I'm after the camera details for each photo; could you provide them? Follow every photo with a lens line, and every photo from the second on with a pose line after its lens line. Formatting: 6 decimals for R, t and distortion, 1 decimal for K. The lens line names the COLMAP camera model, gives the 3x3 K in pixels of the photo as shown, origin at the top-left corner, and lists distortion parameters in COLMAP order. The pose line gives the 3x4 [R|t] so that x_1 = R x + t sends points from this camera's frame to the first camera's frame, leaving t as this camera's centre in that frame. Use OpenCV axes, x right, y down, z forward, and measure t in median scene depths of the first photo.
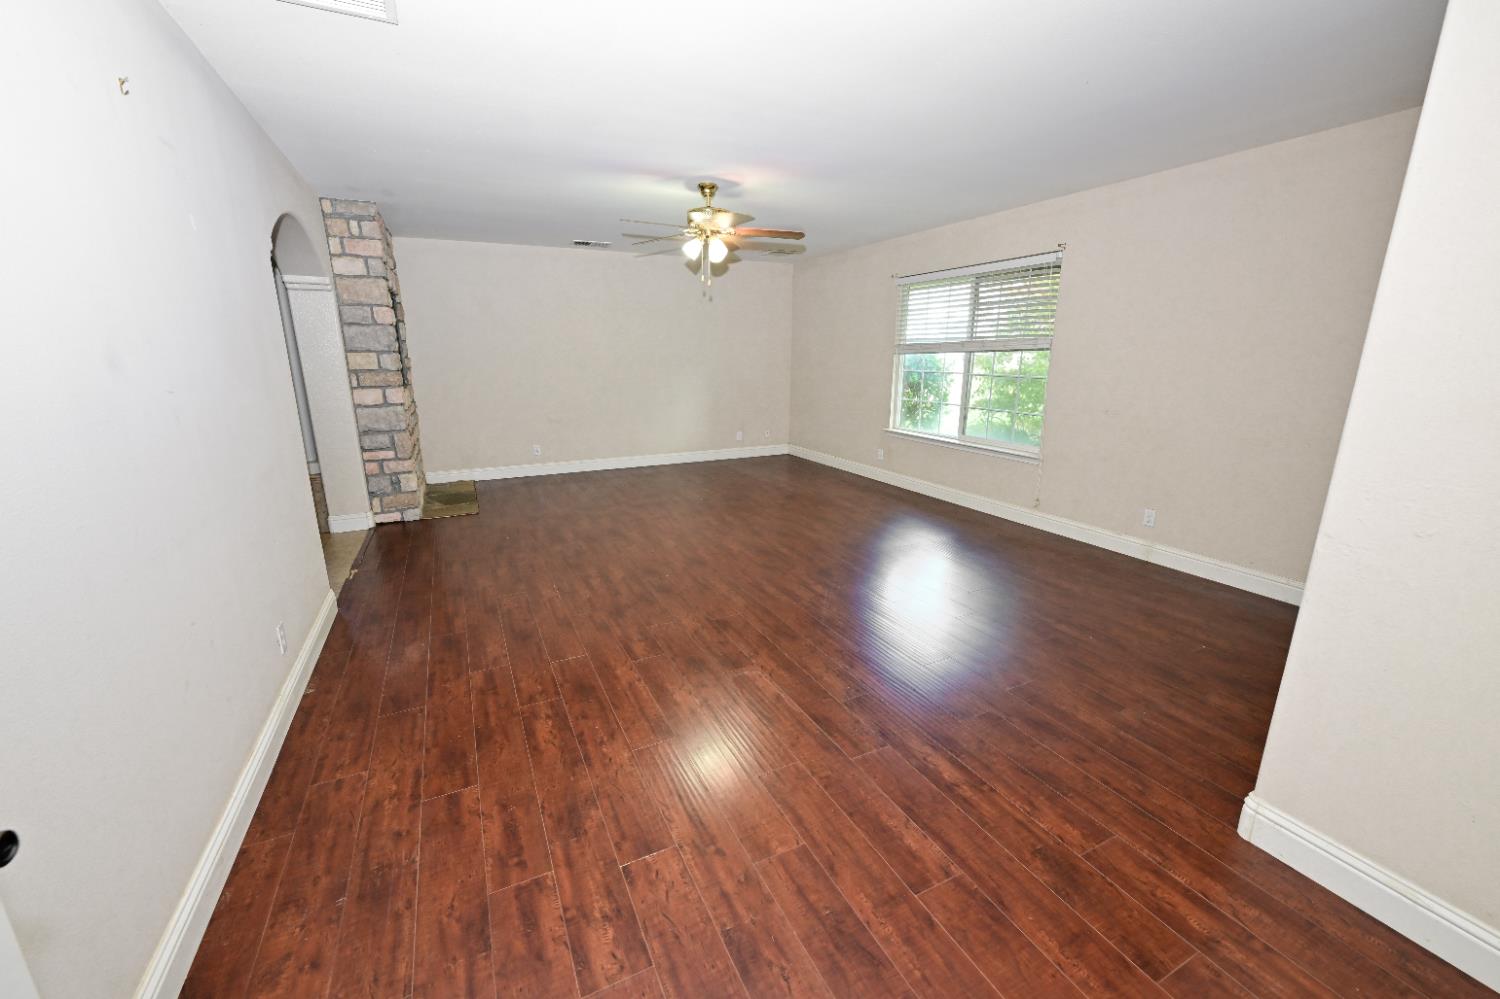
lens RADIAL K [[603.9, 0, 752.8], [0, 603.9, 502.1], [0, 0, 1]] dist [-0.001152, -0.000235]
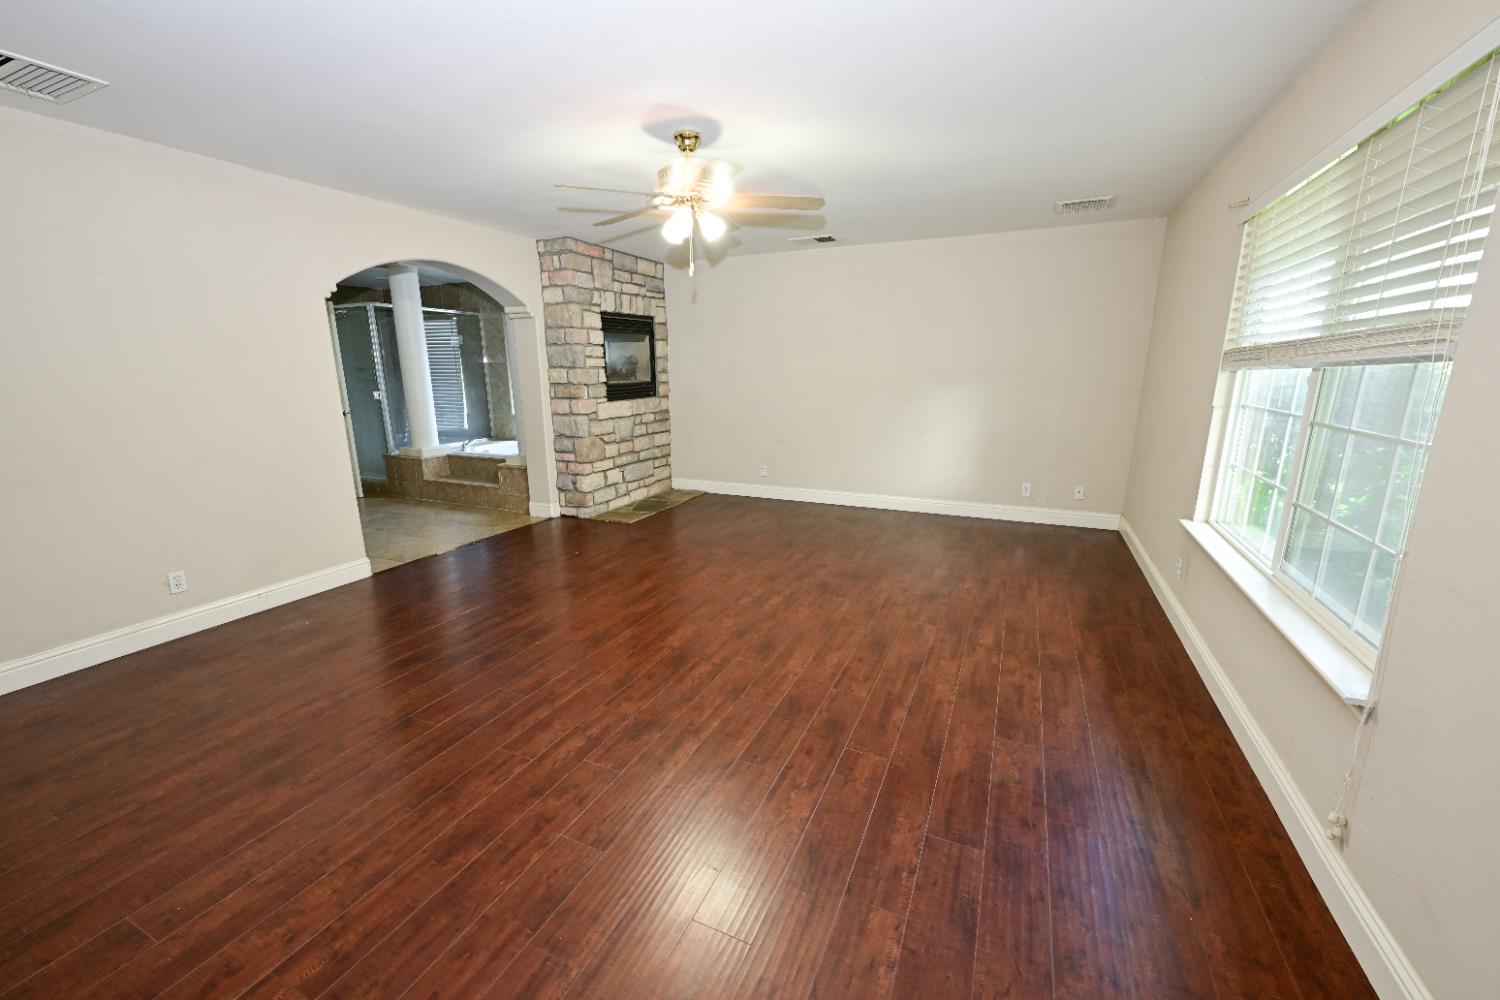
lens RADIAL K [[603.9, 0, 735.7], [0, 603.9, 497.9], [0, 0, 1]] dist [-0.001152, -0.000235]
pose [[0.618960, 0.164406, -0.768023, 0.494768], [-0.184746, 0.980886, 0.061083, -0.135308], [0.763385, 0.104081, 0.637503, 0.538403]]
